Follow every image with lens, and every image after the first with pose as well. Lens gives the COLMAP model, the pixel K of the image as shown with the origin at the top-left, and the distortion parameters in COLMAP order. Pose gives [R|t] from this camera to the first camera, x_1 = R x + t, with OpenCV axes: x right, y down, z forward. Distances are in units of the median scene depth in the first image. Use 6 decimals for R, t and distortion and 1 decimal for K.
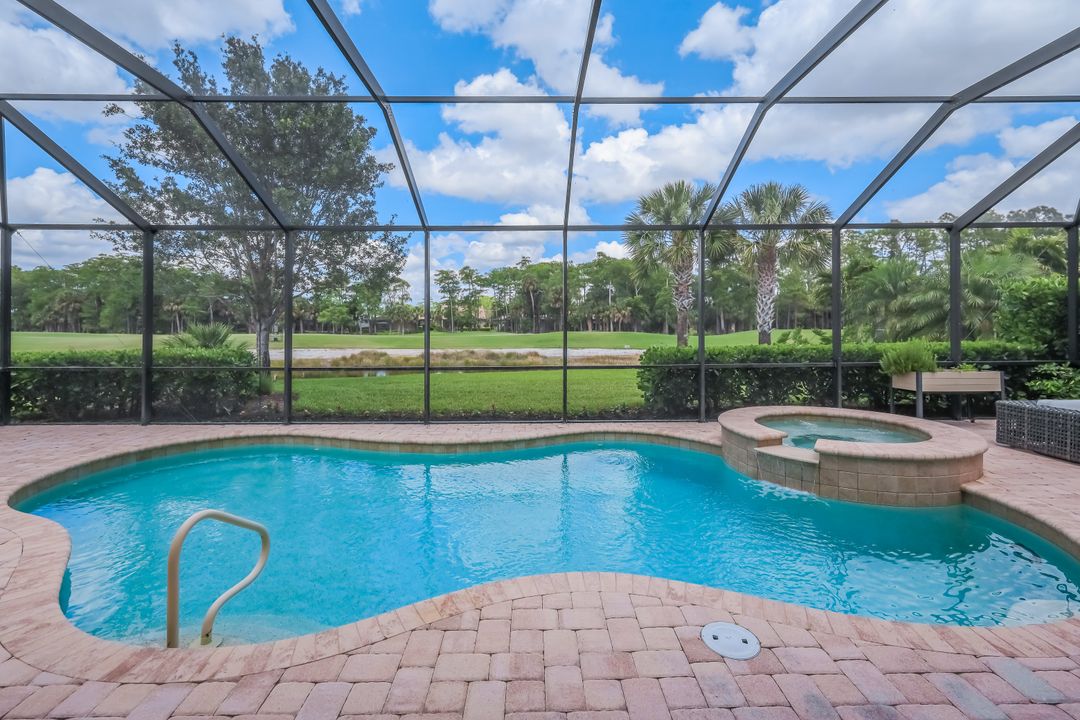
lens RADIAL K [[465.1, 0, 539.2], [0, 465.1, 324.9], [0, 0, 1]] dist [-0.002775, -0.000412]
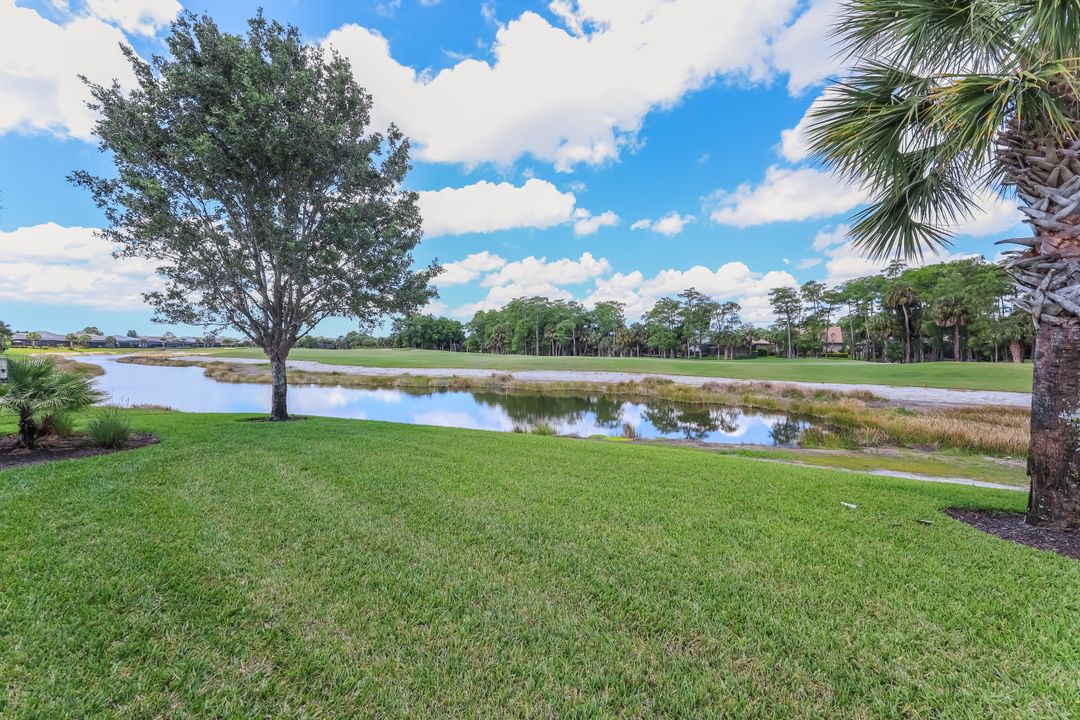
lens RADIAL K [[435.9, 0, 539.2], [0, 435.9, 355.6], [0, 0, 1]] dist [0.001379, 0.000273]
pose [[0.723219, 0.016140, -0.690431, 0.076018], [-0.005316, 0.999827, 0.017804, -0.003246], [0.690599, -0.009206, 0.723180, 0.173202]]
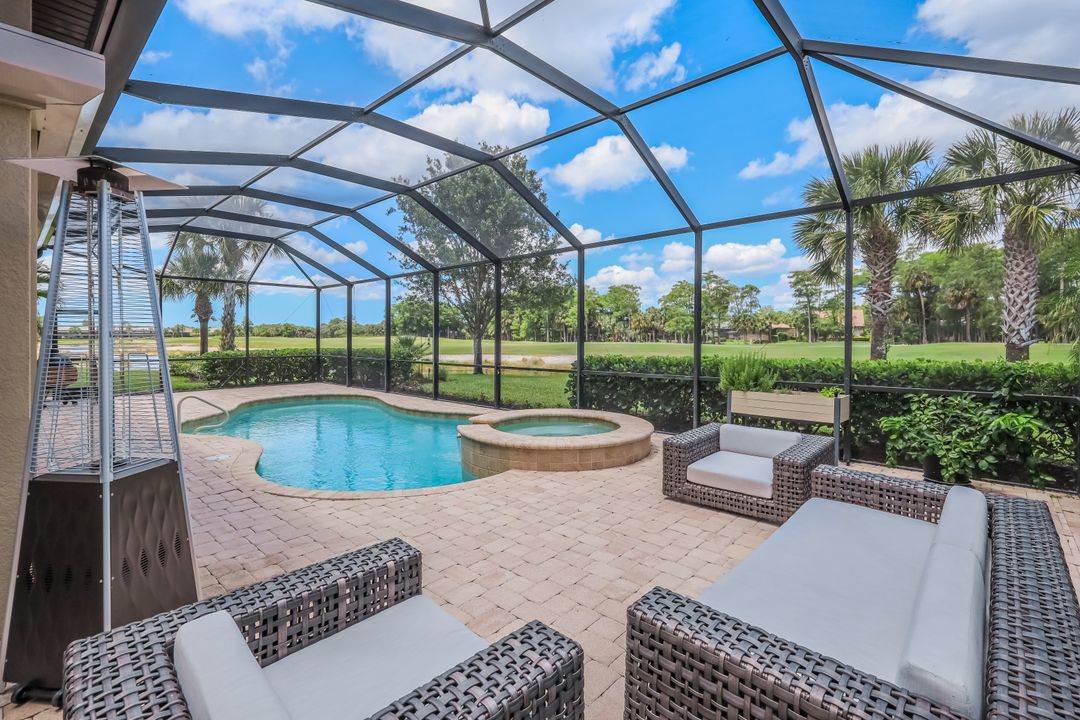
lens RADIAL K [[485.3, 0, 536.8], [0, 485.3, 338.8], [0, 0, 1]] dist [-0.002006, 0.000037]
pose [[0.724086, 0.003427, -0.689701, 0.130839], [0.003343, 0.999958, 0.008478, -0.000204], [0.689701, -0.008444, 0.724045, 0.011159]]
